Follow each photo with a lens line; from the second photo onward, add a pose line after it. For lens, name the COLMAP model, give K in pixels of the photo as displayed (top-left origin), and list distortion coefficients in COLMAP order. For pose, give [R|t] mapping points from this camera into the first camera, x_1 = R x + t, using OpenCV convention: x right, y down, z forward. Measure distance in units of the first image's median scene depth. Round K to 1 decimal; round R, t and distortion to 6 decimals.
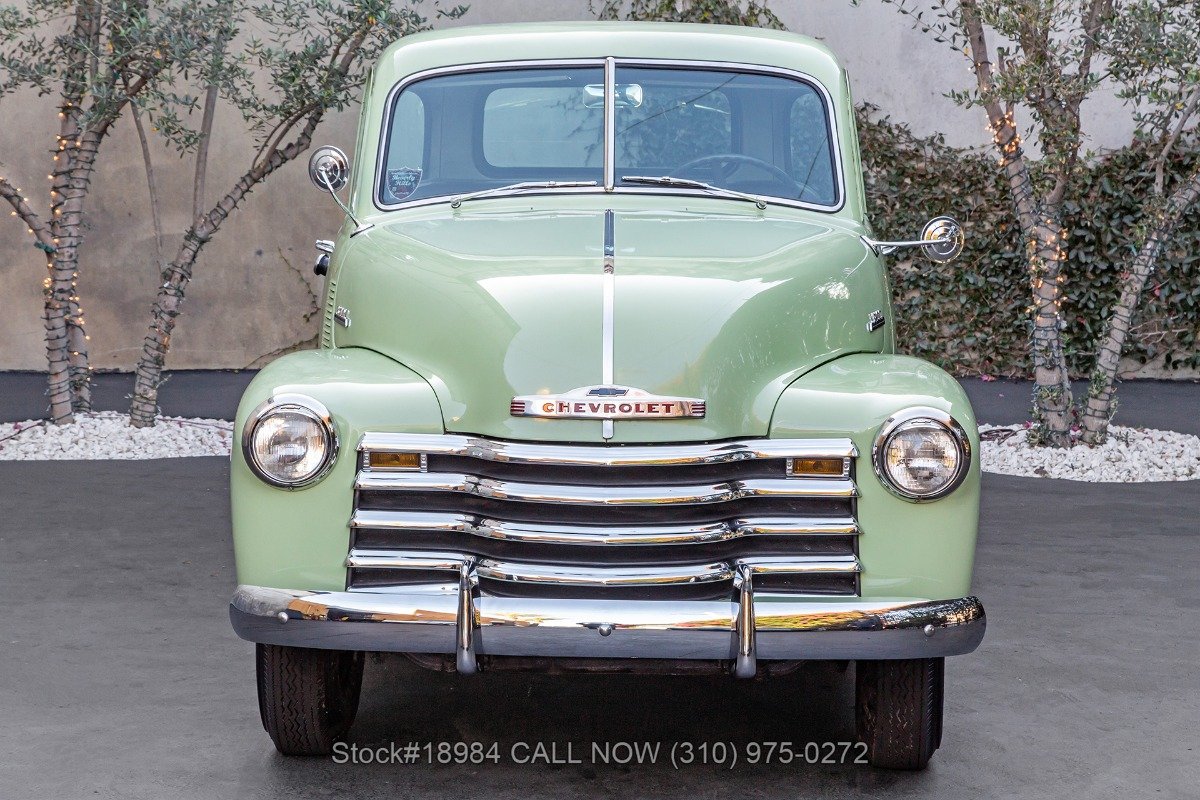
lens RADIAL K [[2928.8, 0, 595.3], [0, 2928.8, 394.9], [0, 0, 1]] dist [0.453207, 0.000000]
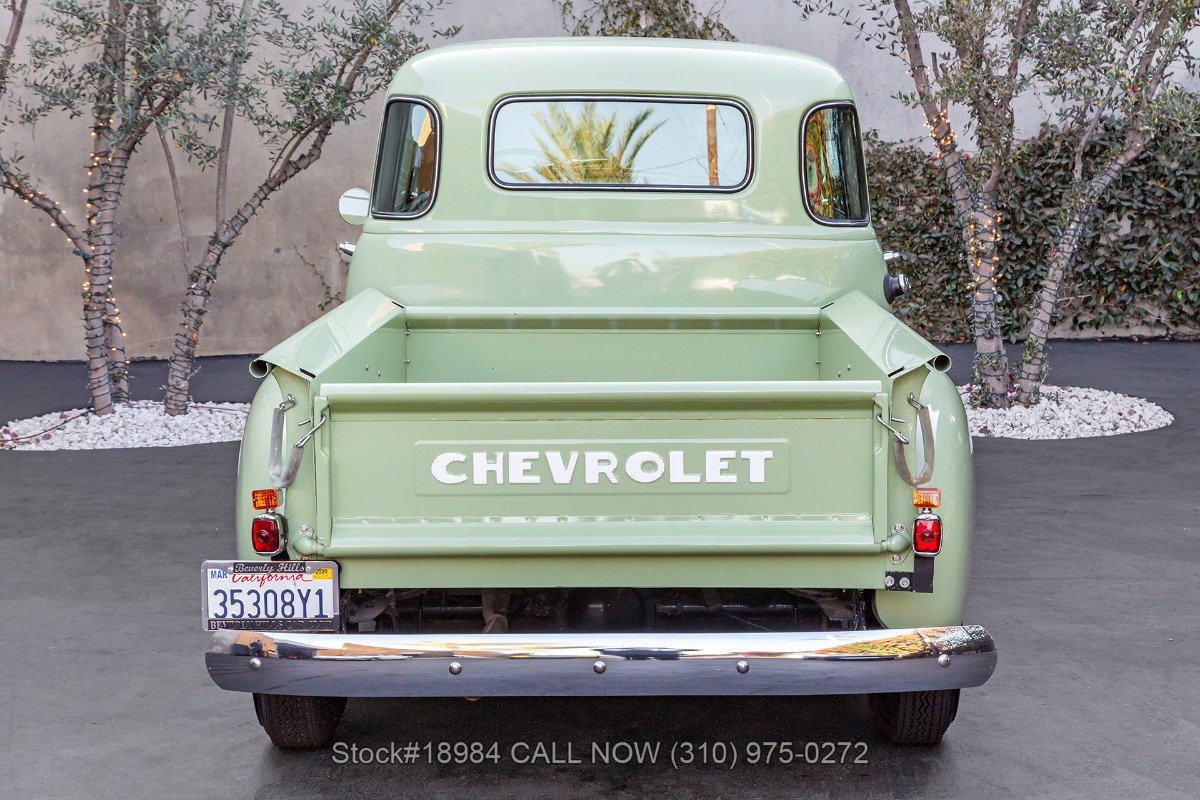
lens RADIAL K [[2262.9, 0, 621.4], [0, 2262.9, 372.6], [0, 0, 1]] dist [0.285904, 0.000000]
pose [[0.998985, -0.029935, 0.033663, -0.015162], [0.029274, 0.999372, 0.019980, -0.017220], [-0.034240, -0.018974, 0.999234, 0.140832]]
